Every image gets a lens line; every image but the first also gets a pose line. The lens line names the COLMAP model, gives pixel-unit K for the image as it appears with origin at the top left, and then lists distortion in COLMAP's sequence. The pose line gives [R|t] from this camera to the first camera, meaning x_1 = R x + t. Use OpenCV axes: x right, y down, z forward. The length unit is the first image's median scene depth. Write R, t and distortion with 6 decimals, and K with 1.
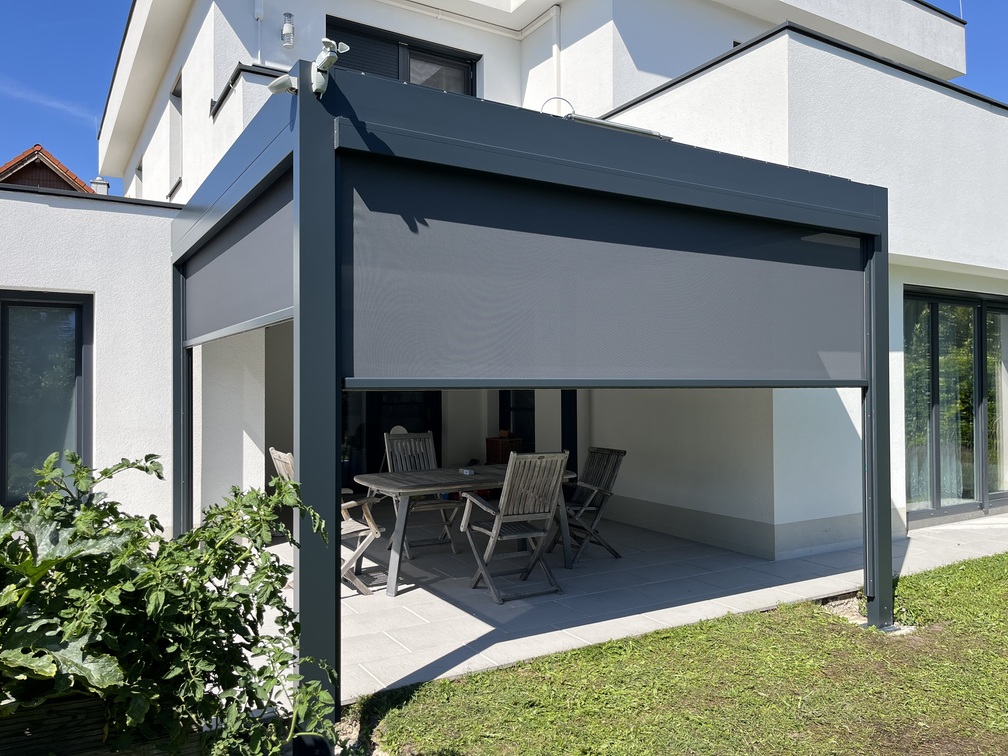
lens RADIAL K [[768.1, 0, 504.0], [0, 768.1, 378.0], [0, 0, 1]] dist [0.105934, -0.149195]
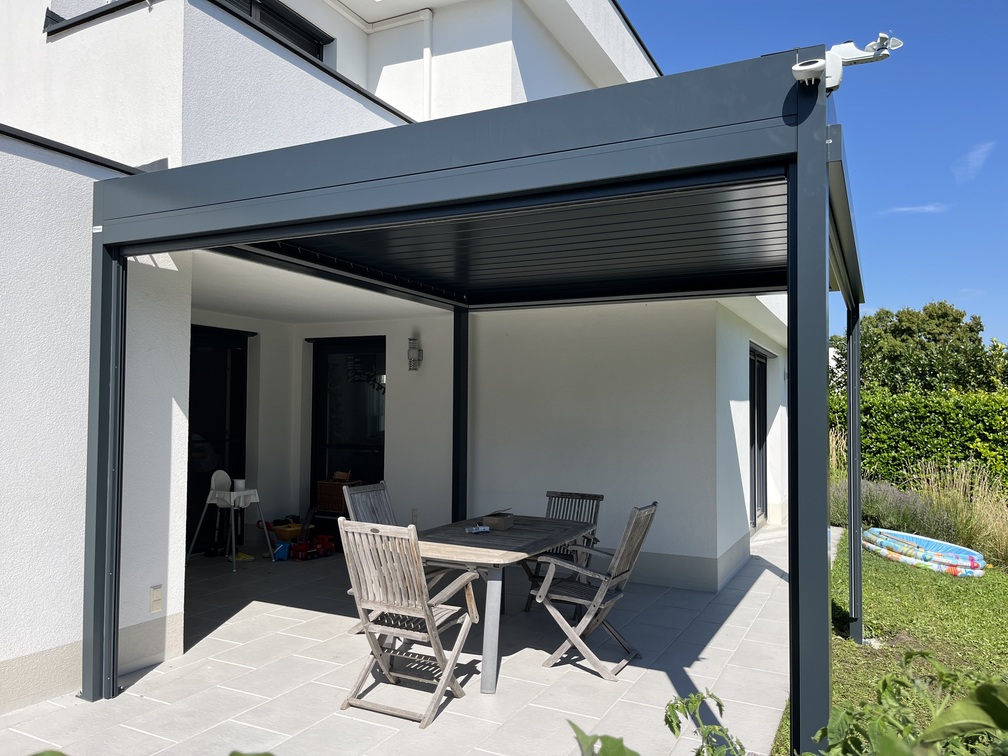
lens RADIAL K [[768.1, 0, 504.0], [0, 768.1, 378.0], [0, 0, 1]] dist [0.105934, -0.149195]
pose [[0.838865, 0.035958, 0.543151, -0.552997], [-0.019571, 0.999163, -0.035922, -0.015214], [-0.543988, 0.019504, 0.838866, 0.308084]]
